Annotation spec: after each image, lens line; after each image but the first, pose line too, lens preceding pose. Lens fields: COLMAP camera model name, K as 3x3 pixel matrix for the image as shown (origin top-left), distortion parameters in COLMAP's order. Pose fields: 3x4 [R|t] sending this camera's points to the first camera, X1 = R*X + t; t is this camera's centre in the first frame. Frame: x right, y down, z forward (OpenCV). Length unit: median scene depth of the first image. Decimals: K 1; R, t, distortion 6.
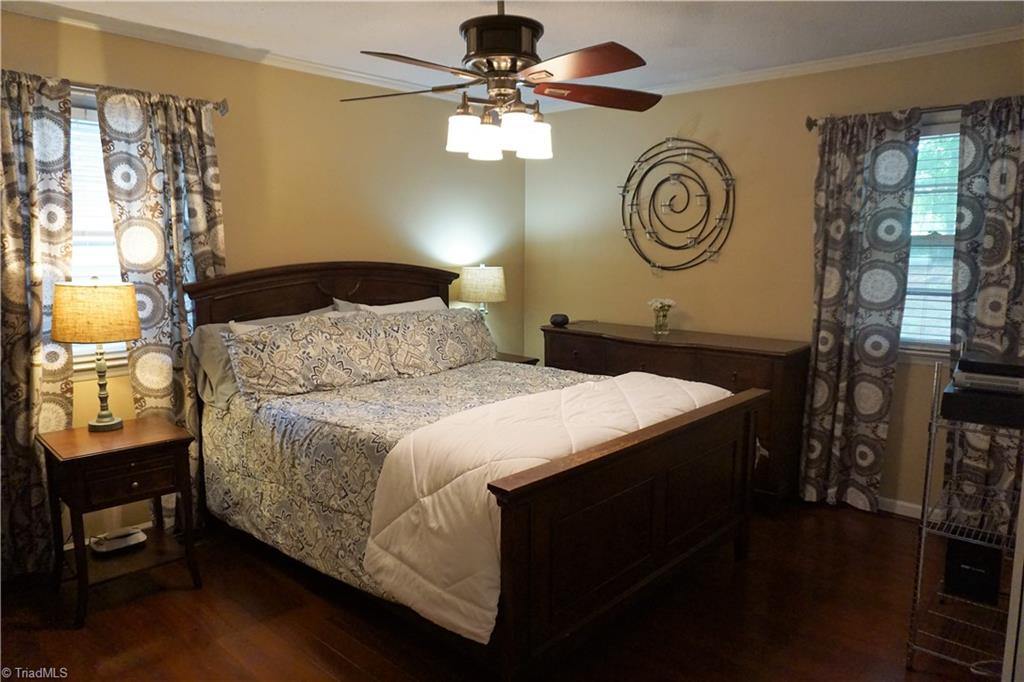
lens RADIAL K [[687.6, 0, 508.1], [0, 687.6, 347.7], [0, 0, 1]] dist [-0.052814, 0.033438]
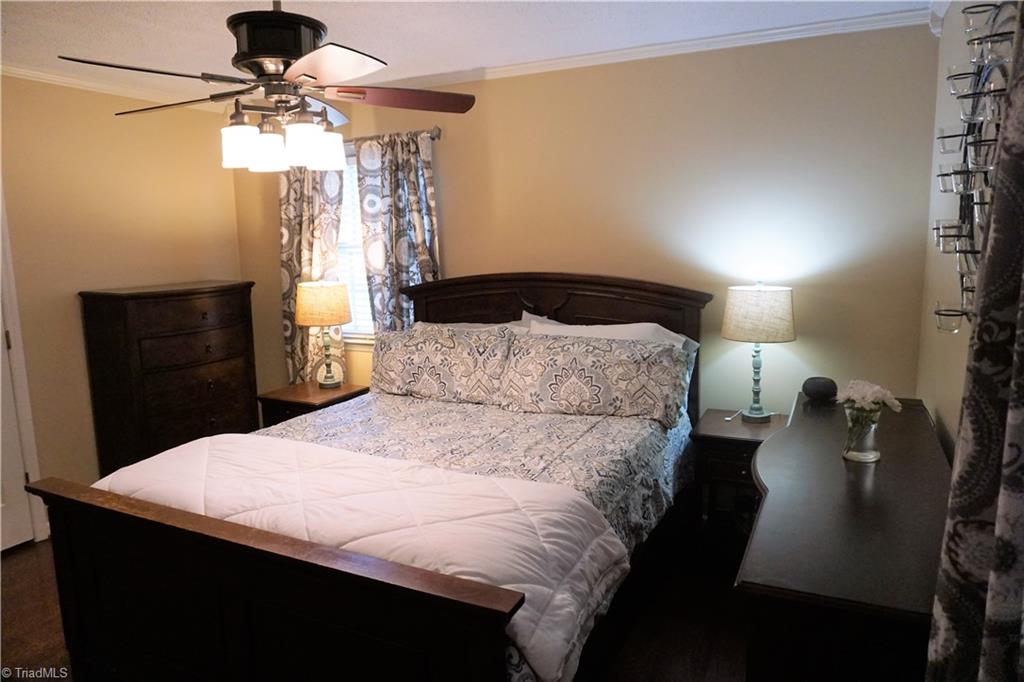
lens RADIAL K [[687.6, 0, 510.8], [0, 687.6, 335.3], [0, 0, 1]] dist [-0.052814, 0.033438]
pose [[0.267470, 0.119513, -0.956126, 0.664630], [-0.128730, 0.987815, 0.087462, -0.123502], [0.954929, 0.099689, 0.279595, 0.749514]]
